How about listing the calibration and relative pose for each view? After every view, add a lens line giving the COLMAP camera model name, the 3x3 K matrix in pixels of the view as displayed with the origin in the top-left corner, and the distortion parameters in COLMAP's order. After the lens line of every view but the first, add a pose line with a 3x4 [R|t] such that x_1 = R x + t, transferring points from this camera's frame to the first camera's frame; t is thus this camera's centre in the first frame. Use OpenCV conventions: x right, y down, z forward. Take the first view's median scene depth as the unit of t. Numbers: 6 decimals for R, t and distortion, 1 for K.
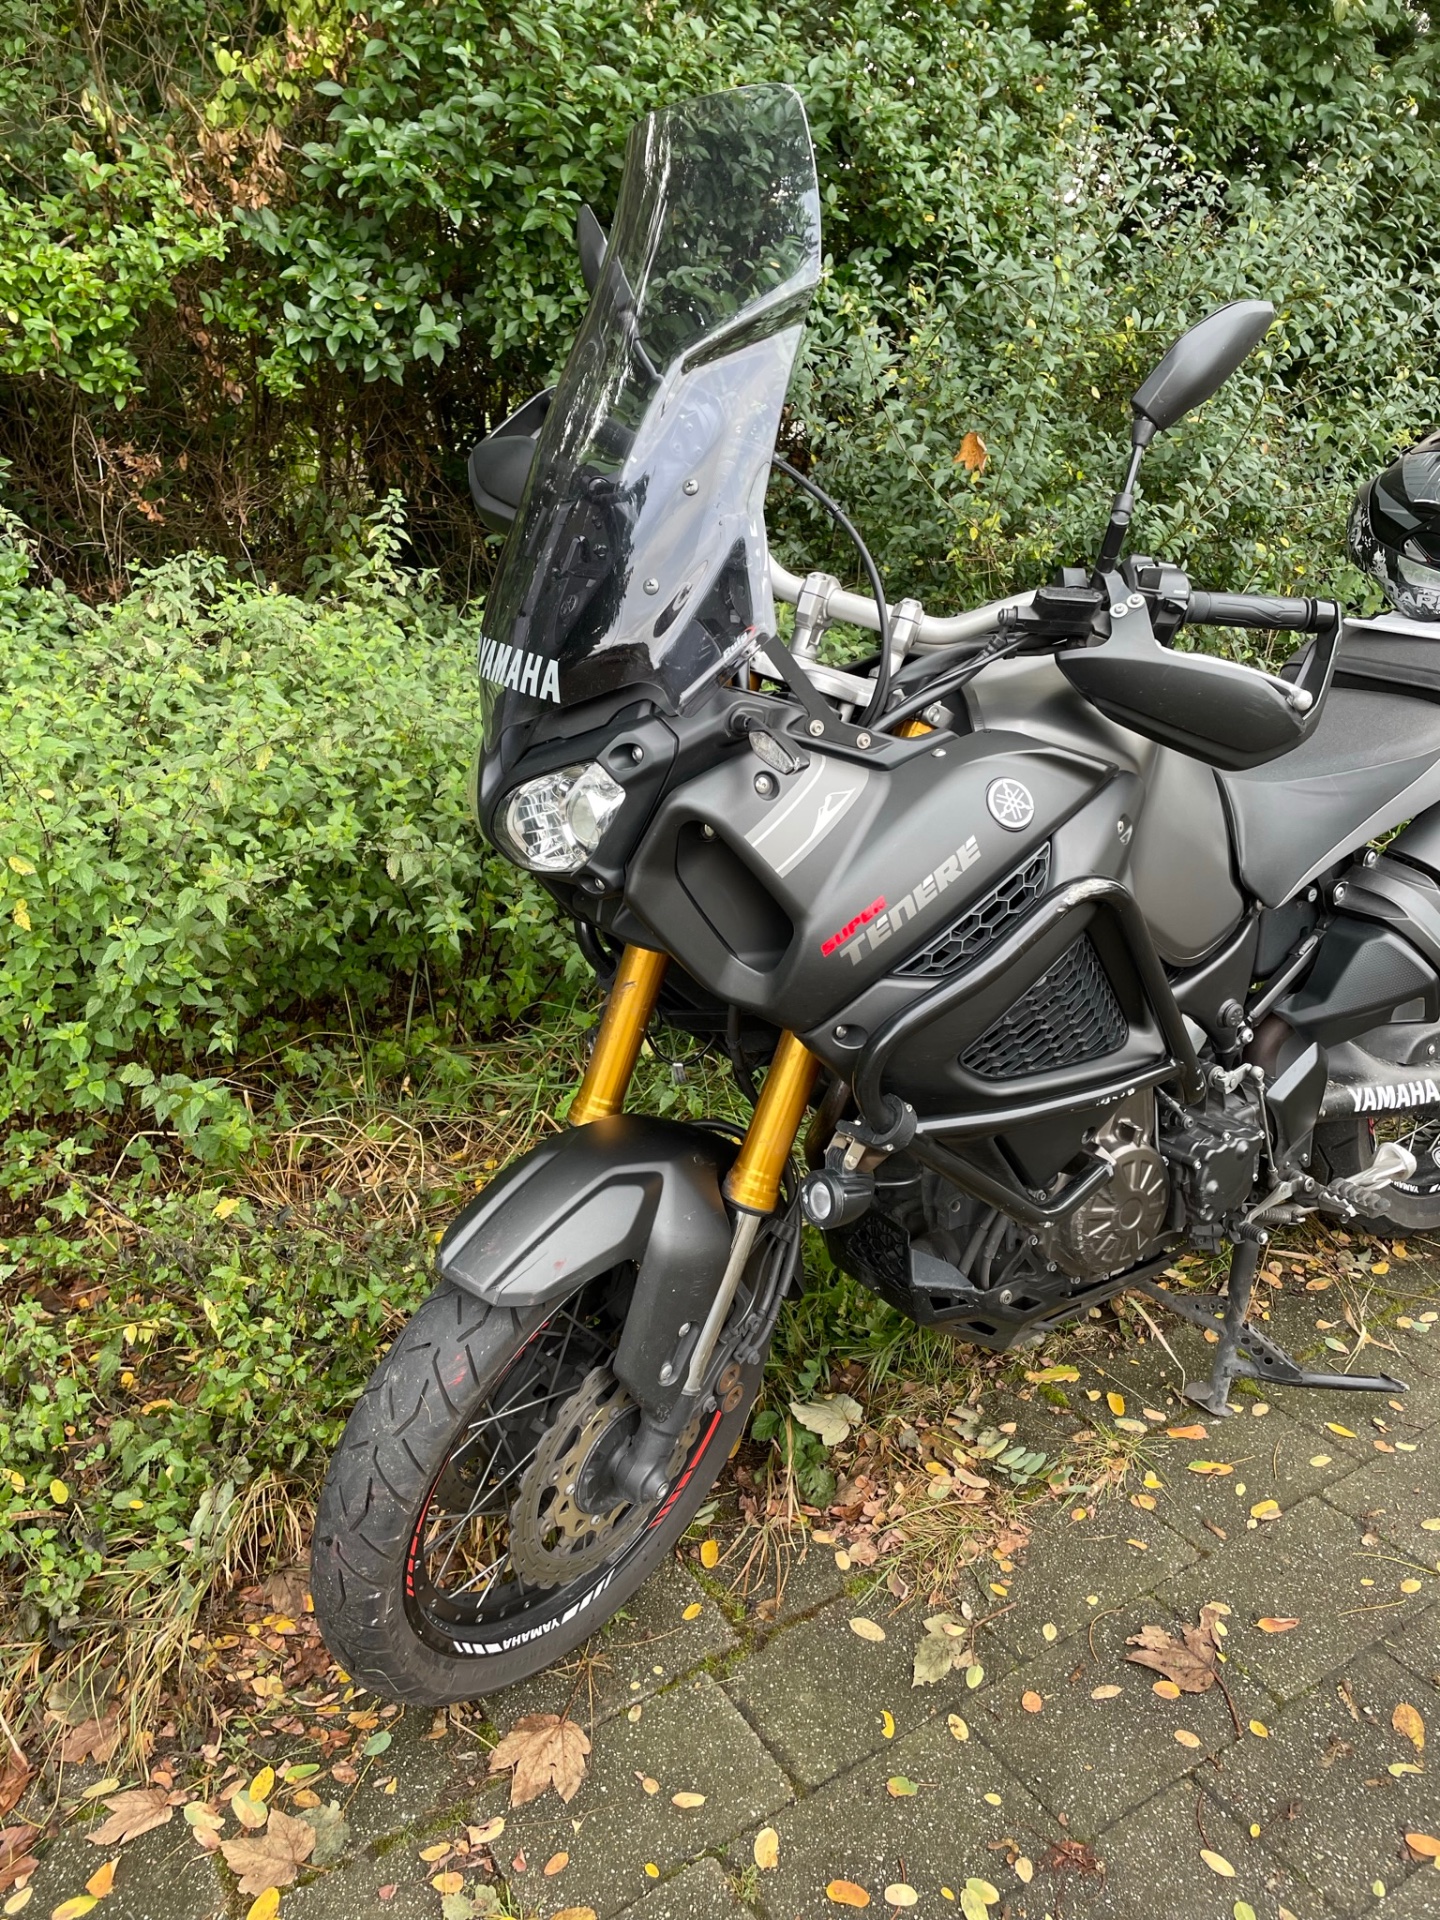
lens RADIAL K [[1468.7, 0, 721.0], [0, 1468.7, 967.5], [0, 0, 1]] dist [-0.009613, -0.013171]
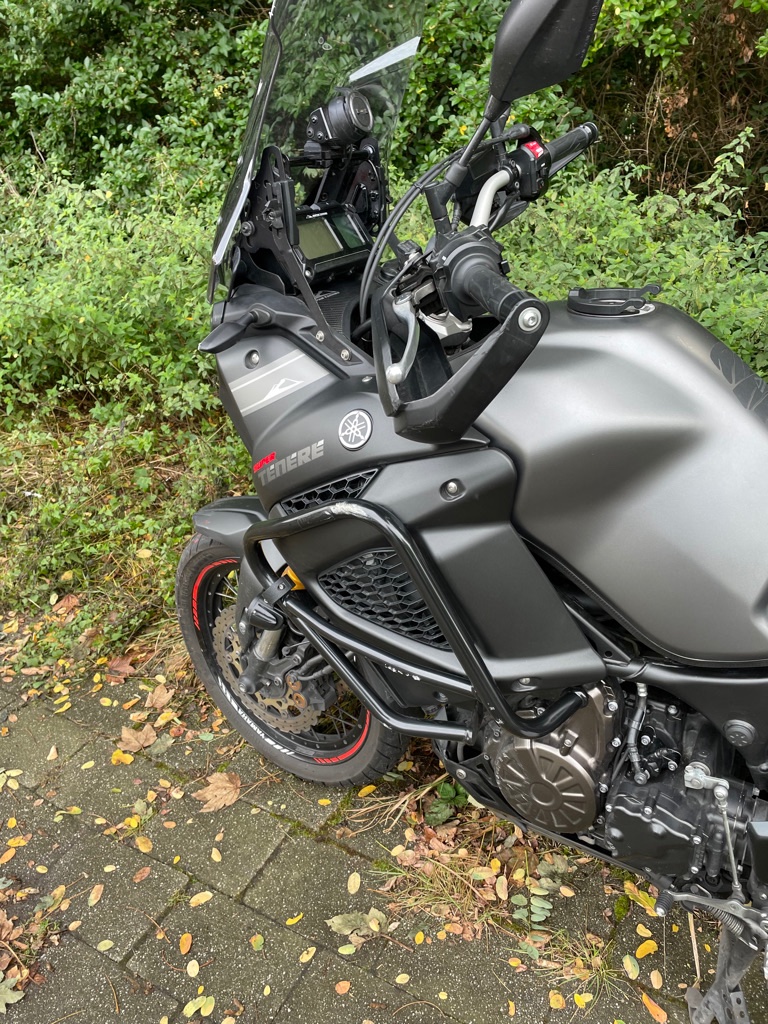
lens RADIAL K [[783.3, 0, 384.1], [0, 783.3, 507.1], [0, 0, 1]] dist [-0.009613, -0.013171]
pose [[0.492795, 0.434050, -0.754157, 0.631155], [-0.319878, 0.896381, 0.306886, -0.223167], [0.809216, 0.090006, 0.580575, 0.501803]]
